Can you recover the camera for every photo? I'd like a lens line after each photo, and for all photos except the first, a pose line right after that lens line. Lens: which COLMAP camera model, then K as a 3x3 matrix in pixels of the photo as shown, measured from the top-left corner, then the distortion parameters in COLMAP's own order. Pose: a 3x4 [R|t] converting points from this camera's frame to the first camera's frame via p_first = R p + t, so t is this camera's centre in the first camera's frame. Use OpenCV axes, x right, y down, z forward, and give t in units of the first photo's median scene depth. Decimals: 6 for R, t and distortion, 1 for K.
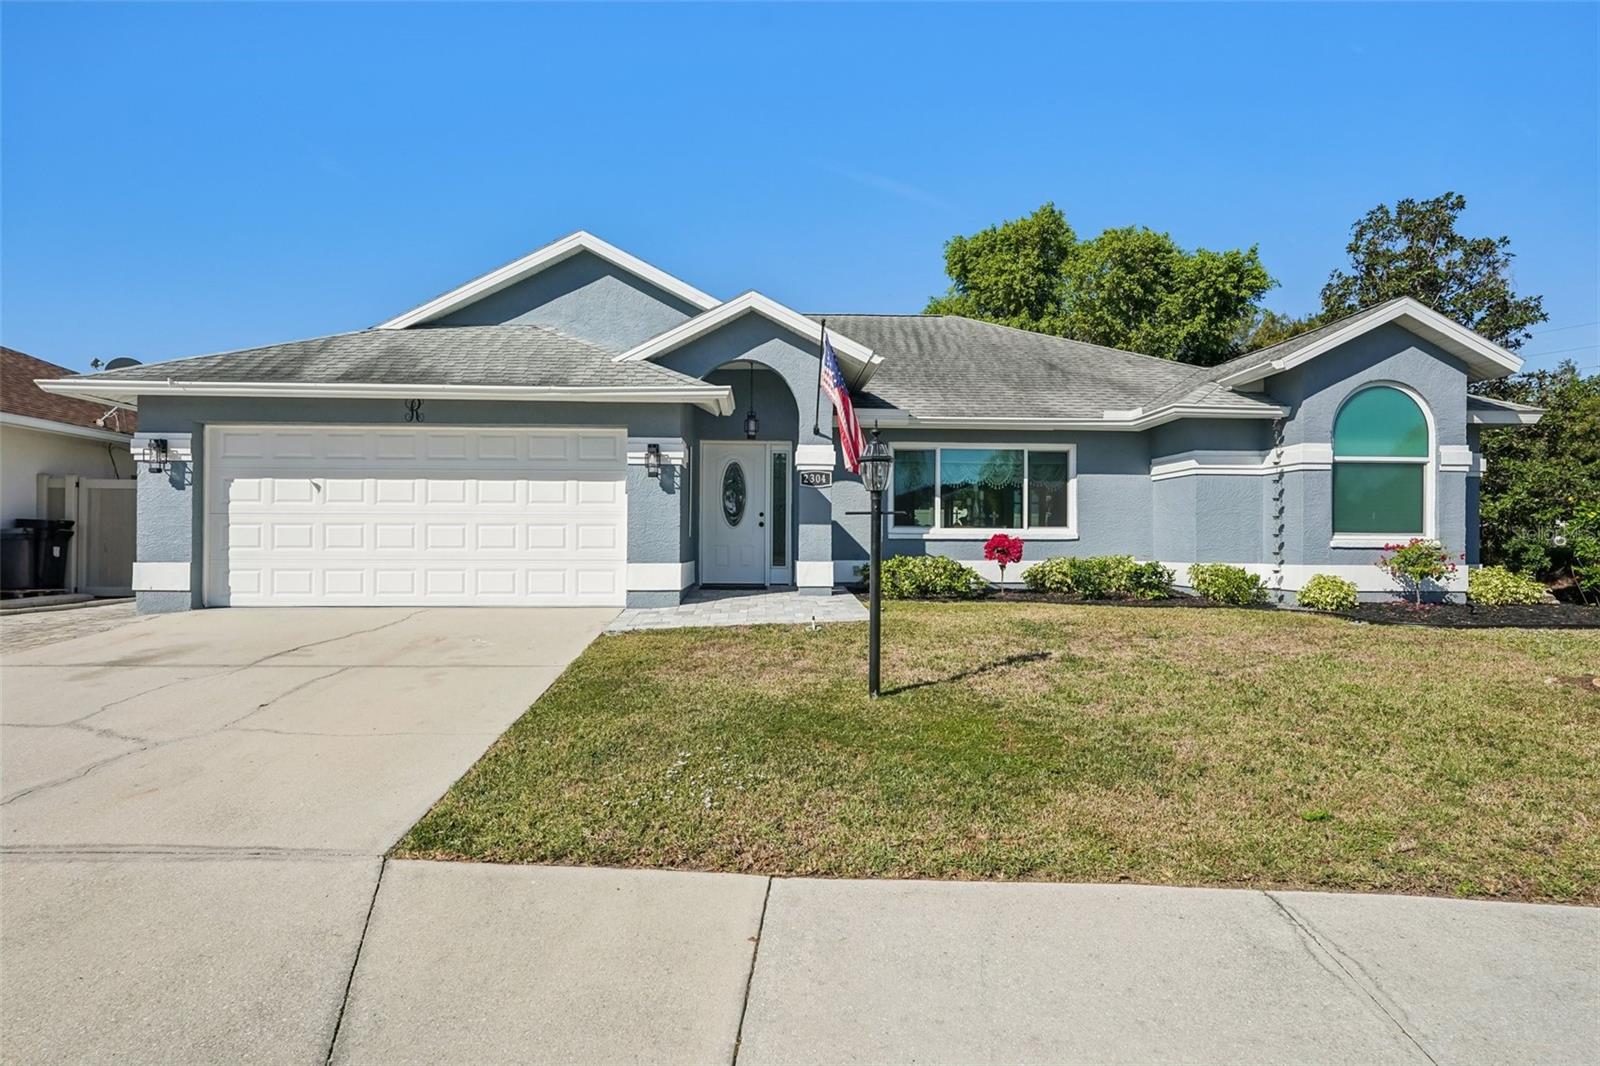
lens RADIAL K [[914.0, 0, 798.2], [0, 914.0, 533.4], [0, 0, 1]] dist [0.007622, 0.001589]
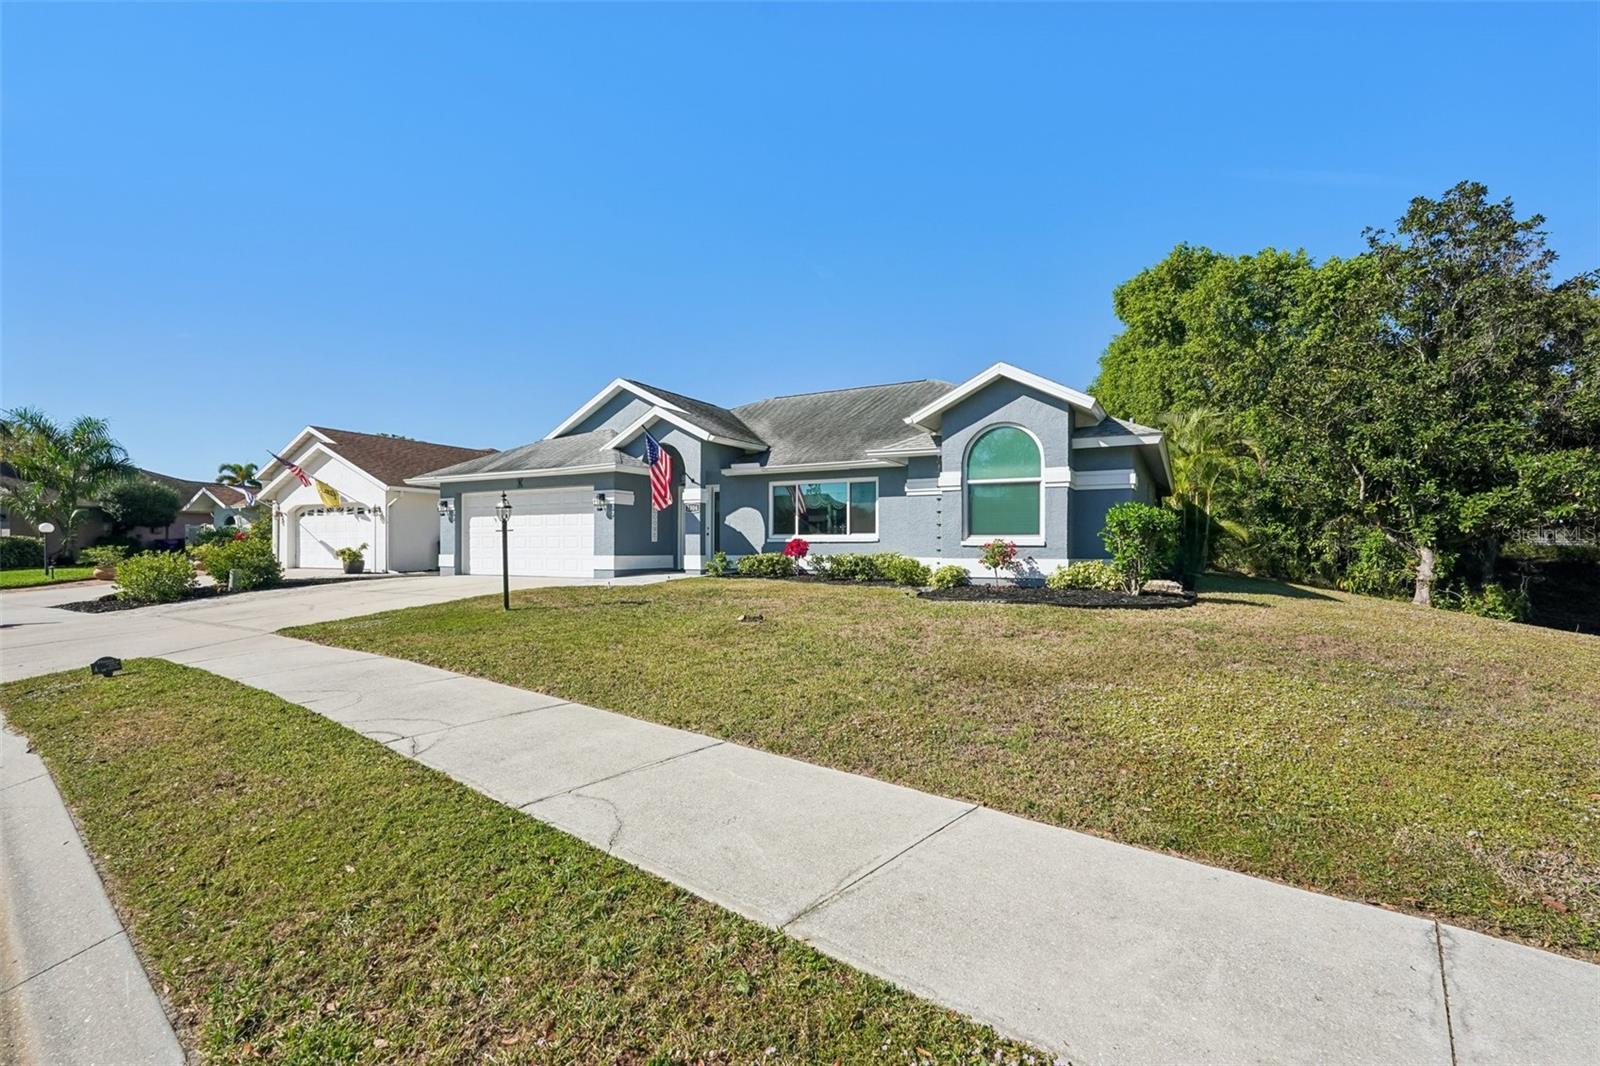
lens RADIAL K [[775.8, 0, 802.3], [0, 775.8, 536.1], [0, 0, 1]] dist [-0.003820, -0.000607]
pose [[0.833127, -0.012032, -0.552950, 1.017465], [0.008000, 0.999921, -0.009704, 0.010225], [0.553023, 0.003661, 0.833158, -0.118222]]
